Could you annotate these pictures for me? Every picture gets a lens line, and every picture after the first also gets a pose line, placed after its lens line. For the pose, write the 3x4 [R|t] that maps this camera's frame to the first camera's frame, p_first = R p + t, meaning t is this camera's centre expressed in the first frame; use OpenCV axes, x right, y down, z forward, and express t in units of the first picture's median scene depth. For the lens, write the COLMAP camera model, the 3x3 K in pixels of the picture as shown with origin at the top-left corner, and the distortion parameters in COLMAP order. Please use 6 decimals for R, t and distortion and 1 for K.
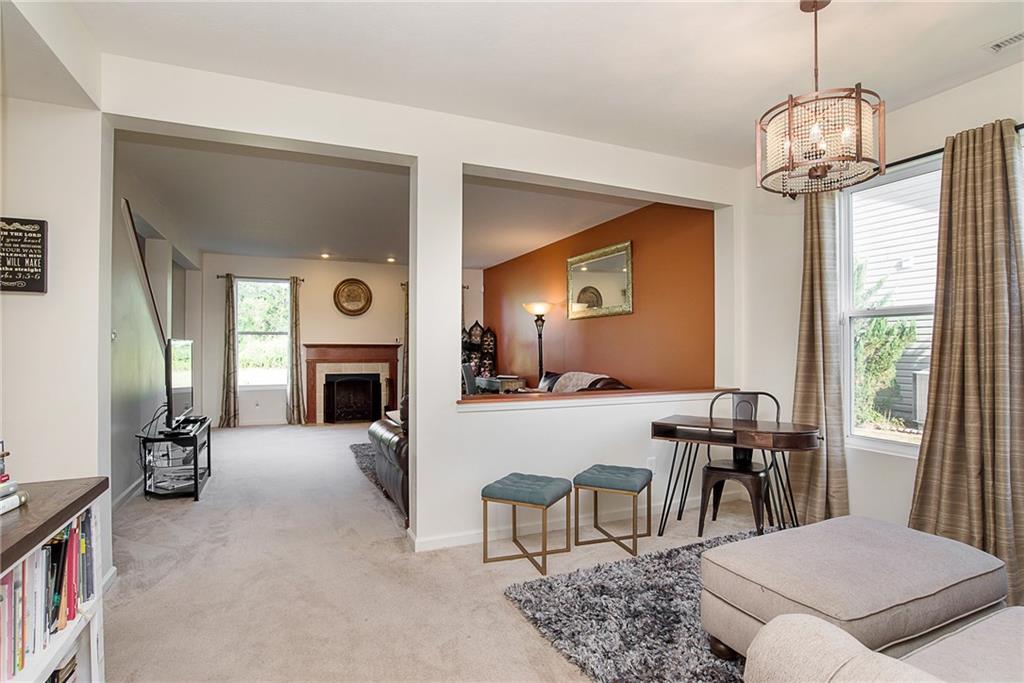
lens RADIAL K [[519.0, 0, 512.2], [0, 519.0, 345.0], [0, 0, 1]] dist [0.000803, 0.001467]
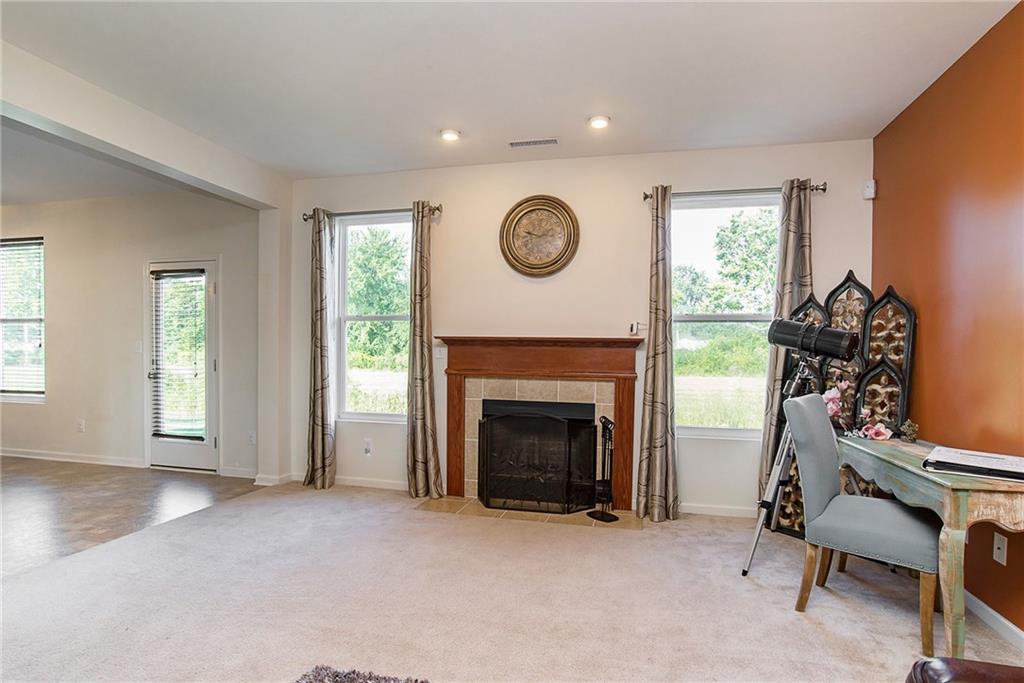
lens RADIAL K [[529.9, 0, 523.9], [0, 529.9, 365.1], [0, 0, 1]] dist [-0.057533, 0.037105]
pose [[0.798605, 0.023506, -0.601396, -0.033238], [-0.006817, 0.999526, 0.030015, 0.008484], [0.601816, -0.019871, 0.798387, 0.625854]]
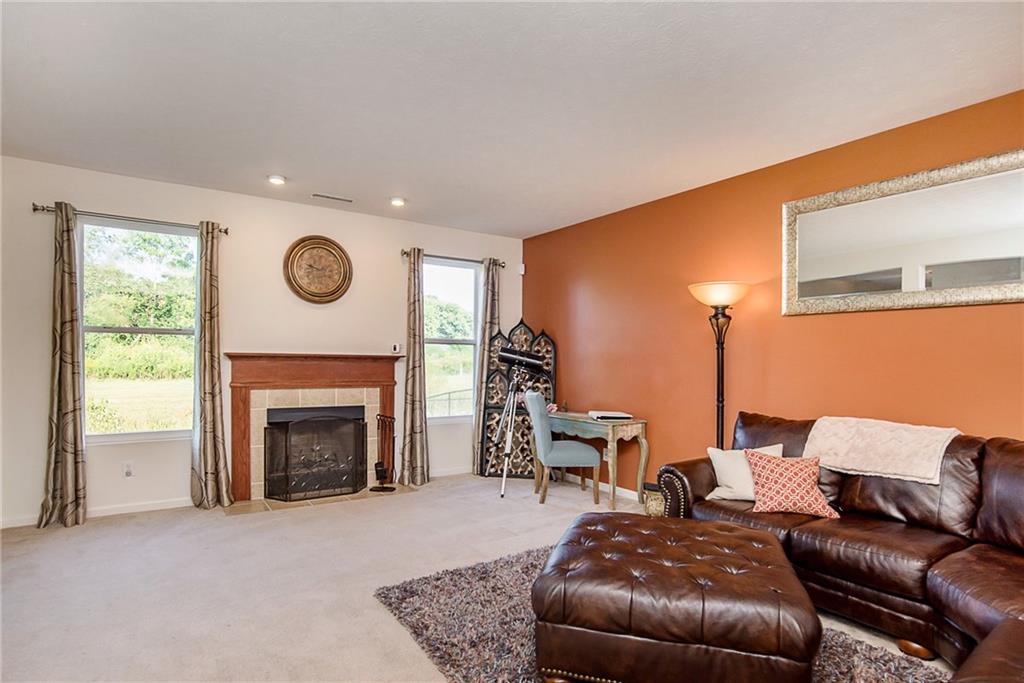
lens RADIAL K [[529.9, 0, 523.9], [0, 529.9, 365.1], [0, 0, 1]] dist [-0.057533, 0.037105]
pose [[0.980497, 0.009989, 0.196282, -0.204566], [-0.013971, 0.999724, 0.018911, -0.003922], [-0.196039, -0.021284, 0.980365, 0.412501]]
